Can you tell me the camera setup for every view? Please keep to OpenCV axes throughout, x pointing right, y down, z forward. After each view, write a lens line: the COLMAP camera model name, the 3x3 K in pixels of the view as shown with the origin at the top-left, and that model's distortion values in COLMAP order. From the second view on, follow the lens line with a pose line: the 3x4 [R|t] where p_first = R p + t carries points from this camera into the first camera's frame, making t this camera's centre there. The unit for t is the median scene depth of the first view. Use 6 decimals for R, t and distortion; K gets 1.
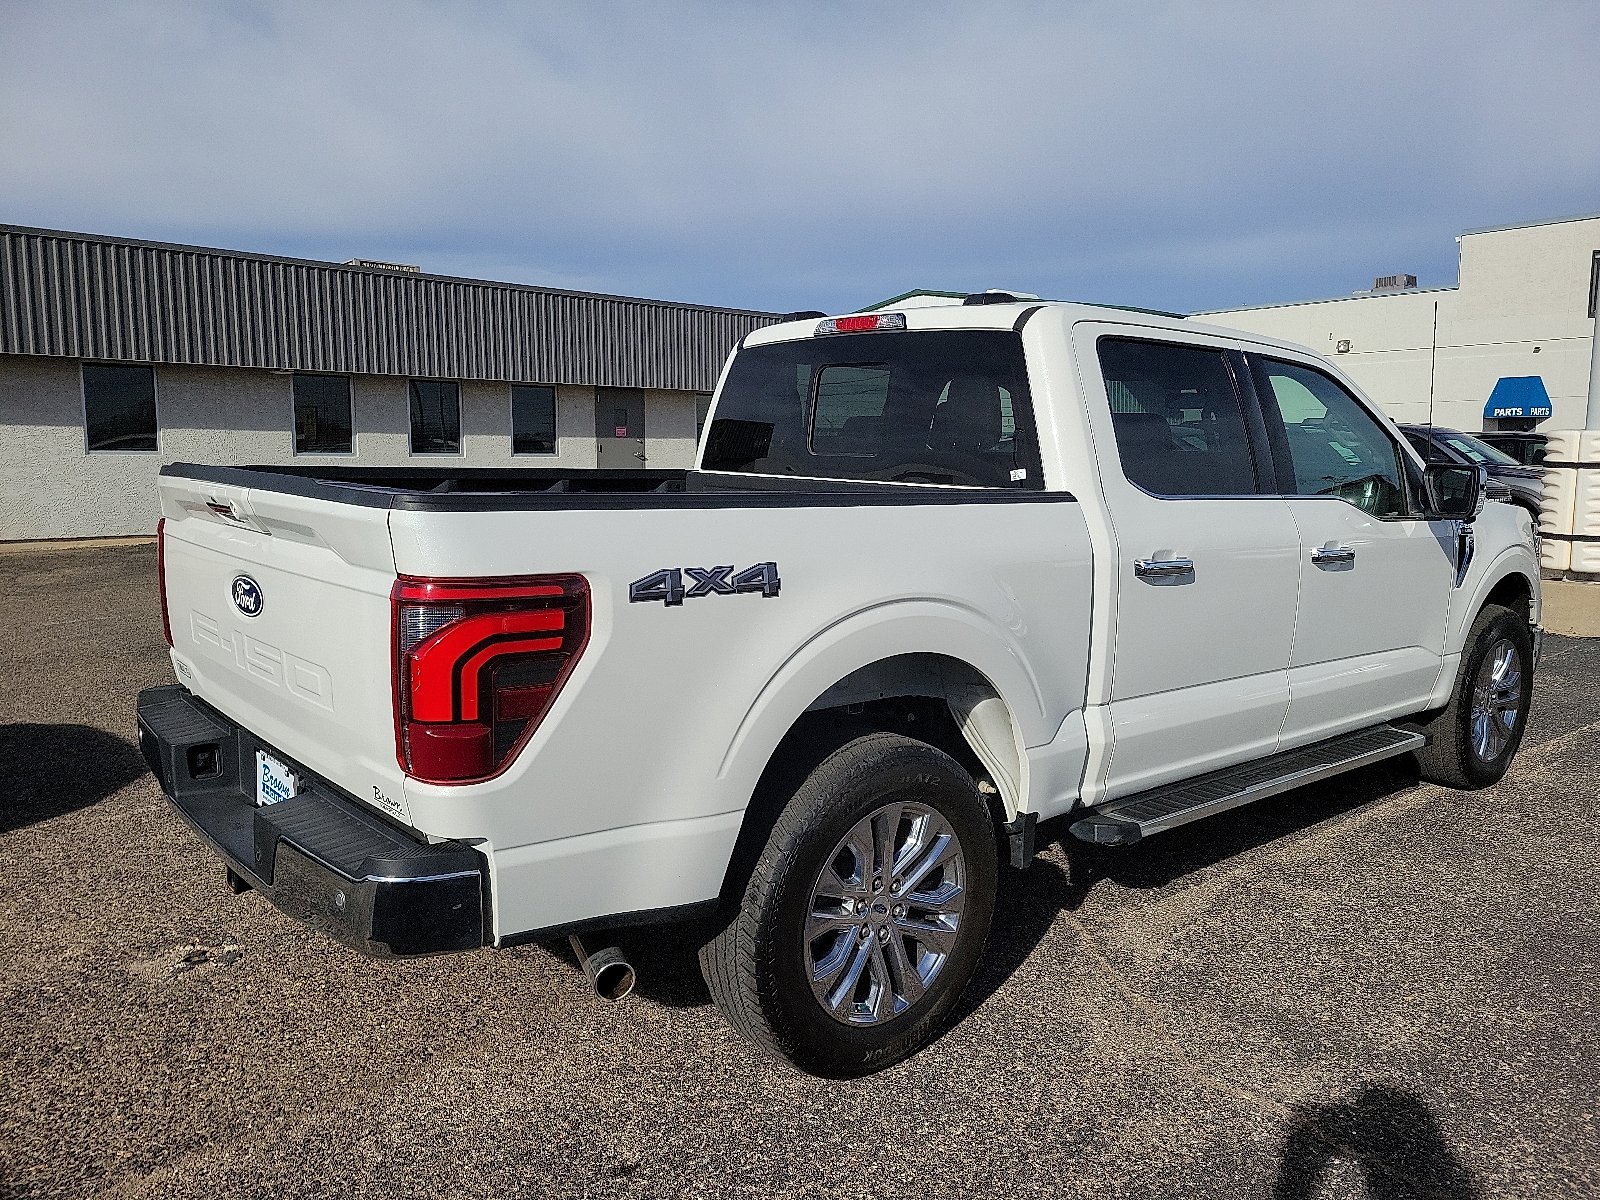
lens RADIAL K [[1226.7, 0, 804.6], [0, 1226.7, 597.8], [0, 0, 1]] dist [0.060449, -0.045551]
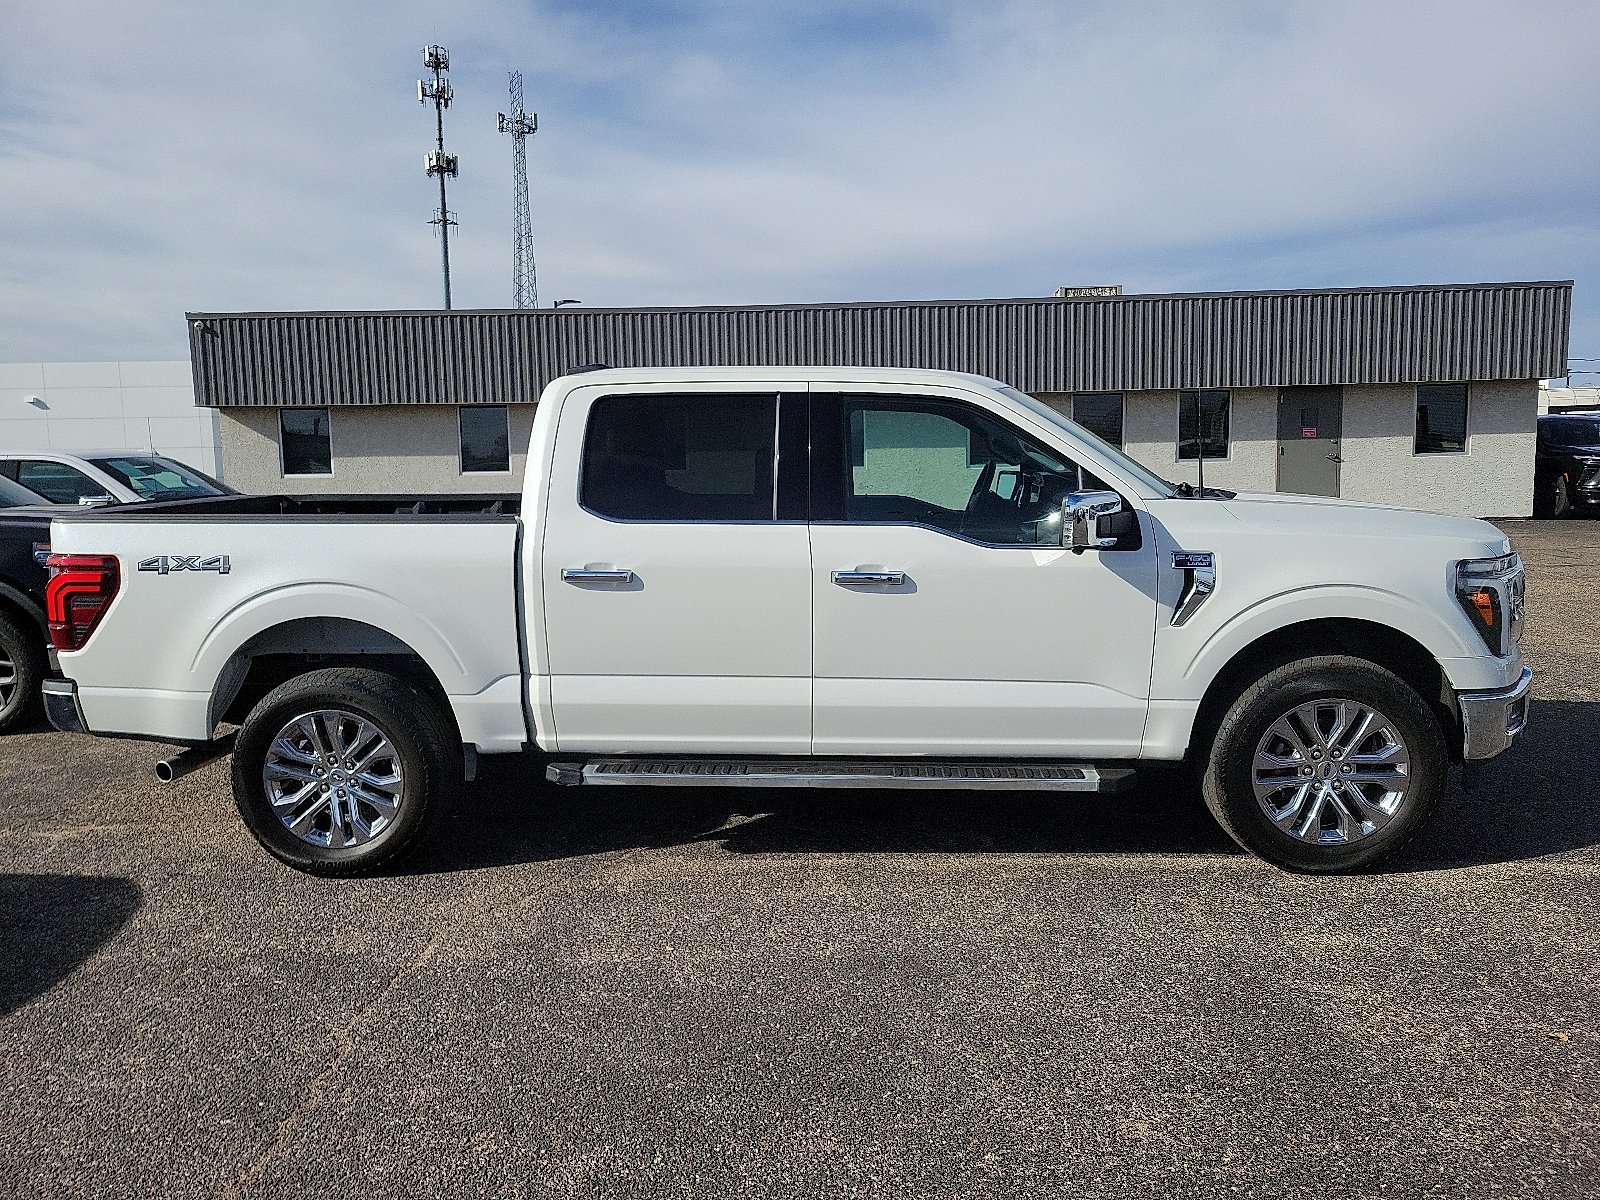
lens RADIAL K [[1226.7, 0, 770.2], [0, 1226.7, 591.6], [0, 0, 1]] dist [0.060449, -0.045551]
pose [[0.695411, 0.059376, -0.716155, 1.415229], [-0.062057, 0.997820, 0.022470, -0.051206], [0.715928, 0.028817, 0.697579, 0.249023]]
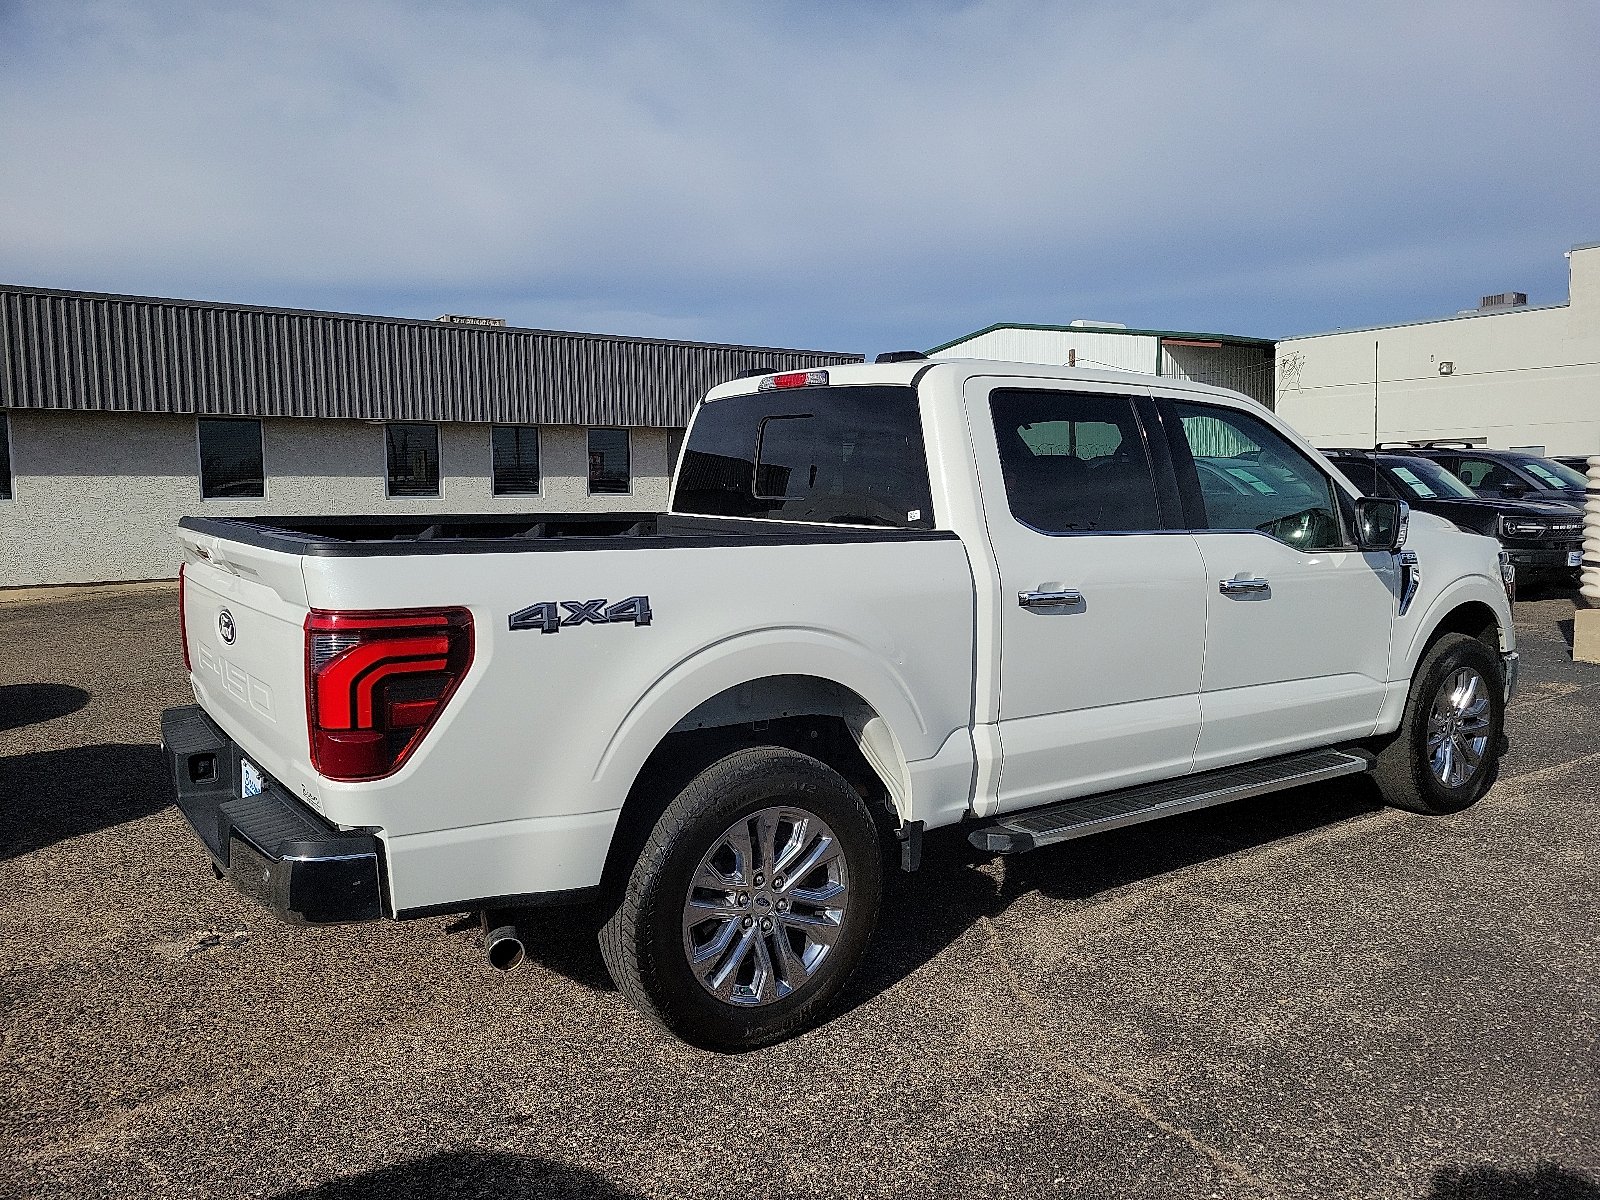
lens RADIAL K [[1226.7, 0, 782.5], [0, 1226.7, 587.5], [0, 0, 1]] dist [0.060449, -0.045551]
pose [[0.994830, -0.007439, -0.101283, 0.175172], [0.003887, 0.999372, -0.035229, 0.003676], [0.101481, 0.034654, 0.994234, -0.116681]]
